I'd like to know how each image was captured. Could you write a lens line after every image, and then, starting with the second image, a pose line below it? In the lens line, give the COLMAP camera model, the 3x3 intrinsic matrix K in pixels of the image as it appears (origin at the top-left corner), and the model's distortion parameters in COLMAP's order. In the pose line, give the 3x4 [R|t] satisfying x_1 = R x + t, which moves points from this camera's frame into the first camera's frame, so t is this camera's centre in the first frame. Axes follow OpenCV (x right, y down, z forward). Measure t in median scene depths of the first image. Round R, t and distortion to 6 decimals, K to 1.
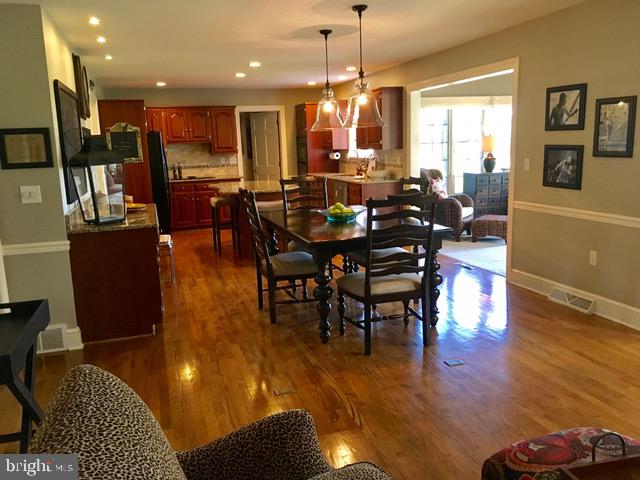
lens RADIAL K [[546.3, 0, 326.6], [0, 546.3, 241.2], [0, 0, 1]] dist [0.072707, -0.094986]
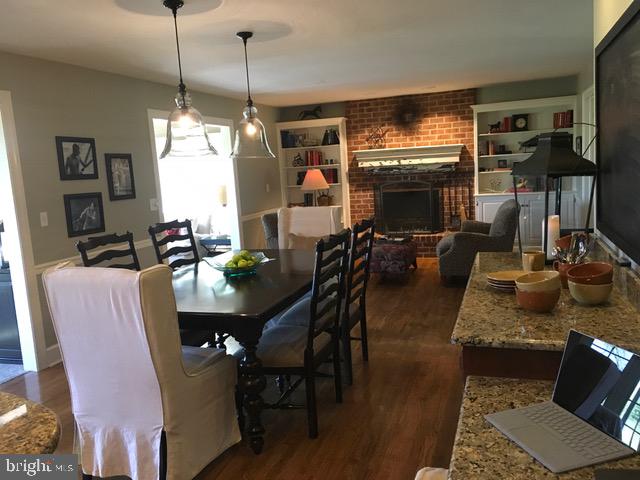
lens RADIAL K [[546.3, 0, 319.7], [0, 546.3, 243.6], [0, 0, 1]] dist [0.072707, -0.094986]
pose [[-0.804443, 0.000892, 0.594029, -0.343081], [0.194412, 0.945323, 0.261857, -0.170247], [-0.561316, 0.326136, -0.760631, 0.989266]]
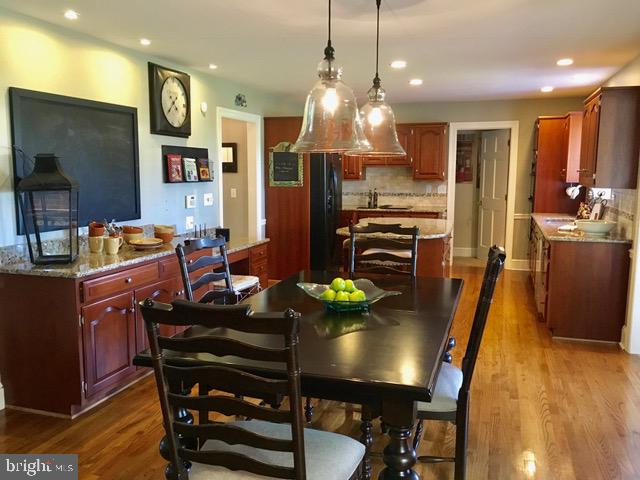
lens RADIAL K [[546.3, 0, 320.4], [0, 546.3, 243.1], [0, 0, 1]] dist [0.072707, -0.094986]
pose [[0.811421, 0.119326, -0.572151, 0.217113], [-0.137819, 0.990395, 0.011099, -0.072255], [0.567980, 0.069847, 0.820073, 0.325372]]
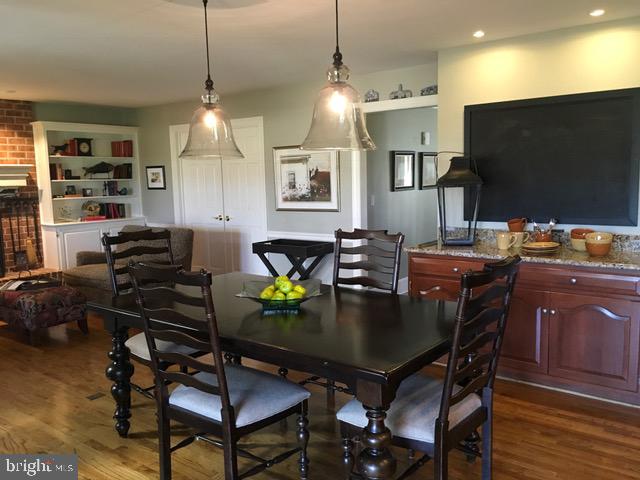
lens RADIAL K [[546.3, 0, 322.4], [0, 546.3, 237.1], [0, 0, 1]] dist [0.072707, -0.094986]
pose [[-0.820336, 0.119157, -0.559331, 0.203602], [-0.050831, 0.958989, 0.278849, -0.181727], [0.569619, 0.257181, -0.780636, 0.958216]]
